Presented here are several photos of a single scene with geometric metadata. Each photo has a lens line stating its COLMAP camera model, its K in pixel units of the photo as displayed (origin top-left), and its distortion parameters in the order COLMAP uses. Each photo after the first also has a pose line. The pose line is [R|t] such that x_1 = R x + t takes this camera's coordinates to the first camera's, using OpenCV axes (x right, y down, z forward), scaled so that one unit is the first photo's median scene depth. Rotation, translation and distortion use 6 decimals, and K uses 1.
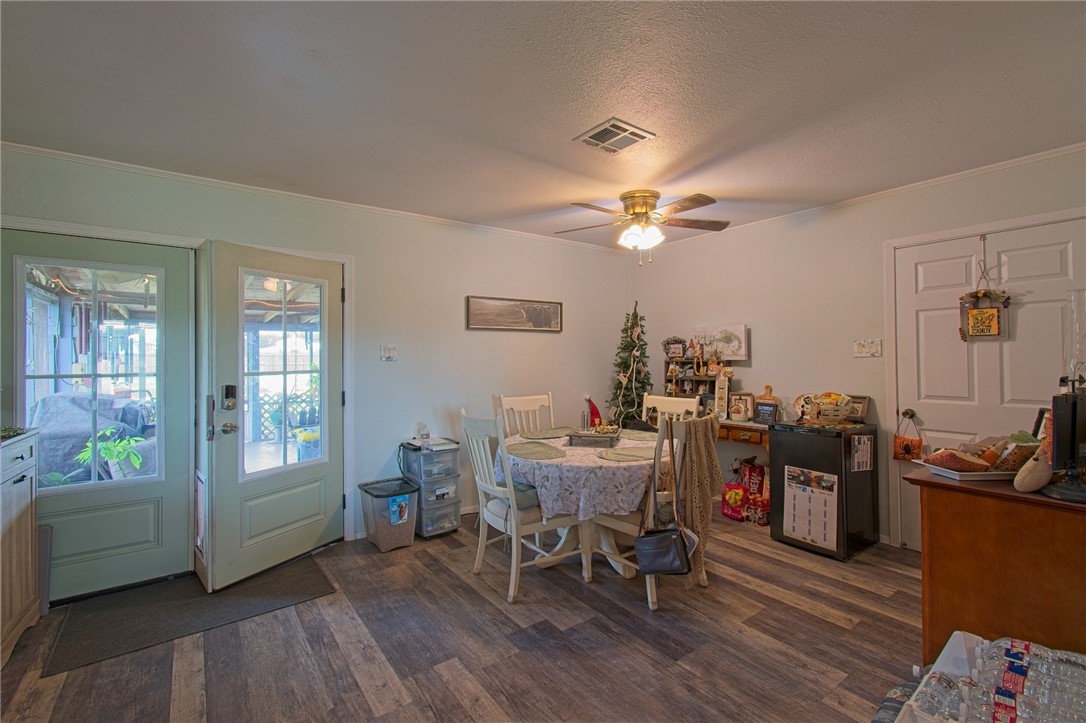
lens RADIAL K [[490.9, 0, 544.6], [0, 490.9, 354.1], [0, 0, 1]] dist [0.002199, 0.006392]
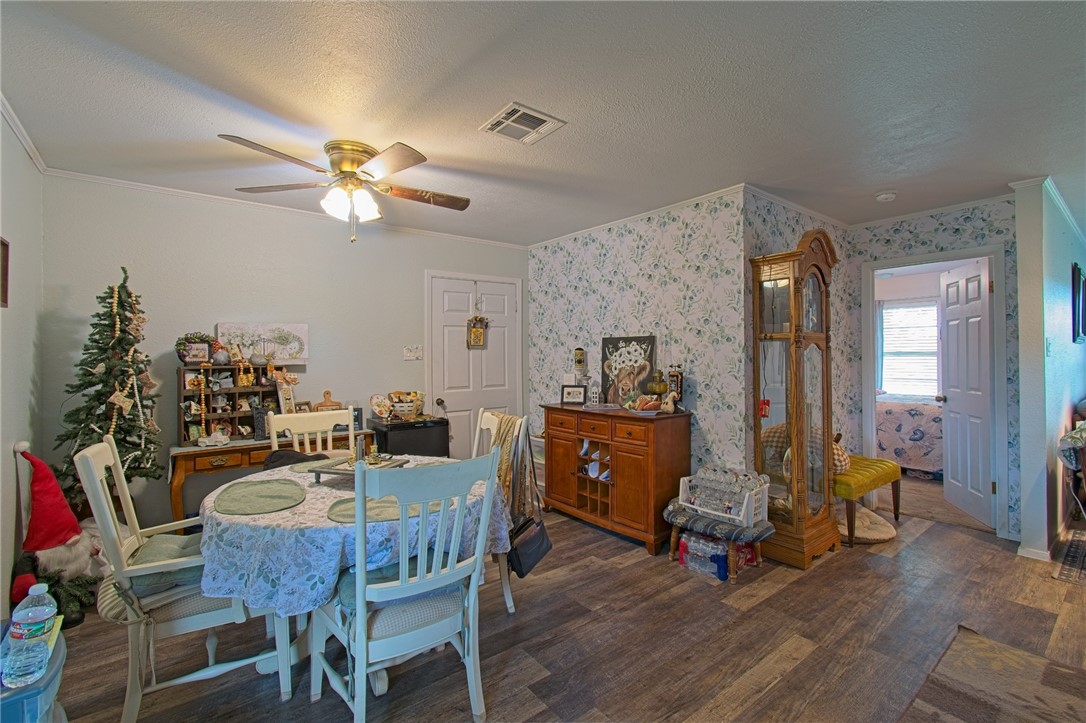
lens RADIAL K [[490.9, 0, 545.2], [0, 490.9, 358.8], [0, 0, 1]] dist [0.002199, 0.006392]
pose [[-0.050970, 0.003549, 0.998694, -0.661554], [0.008041, 0.999963, -0.003143, 0.011077], [-0.998668, 0.007871, -0.050996, 0.841255]]
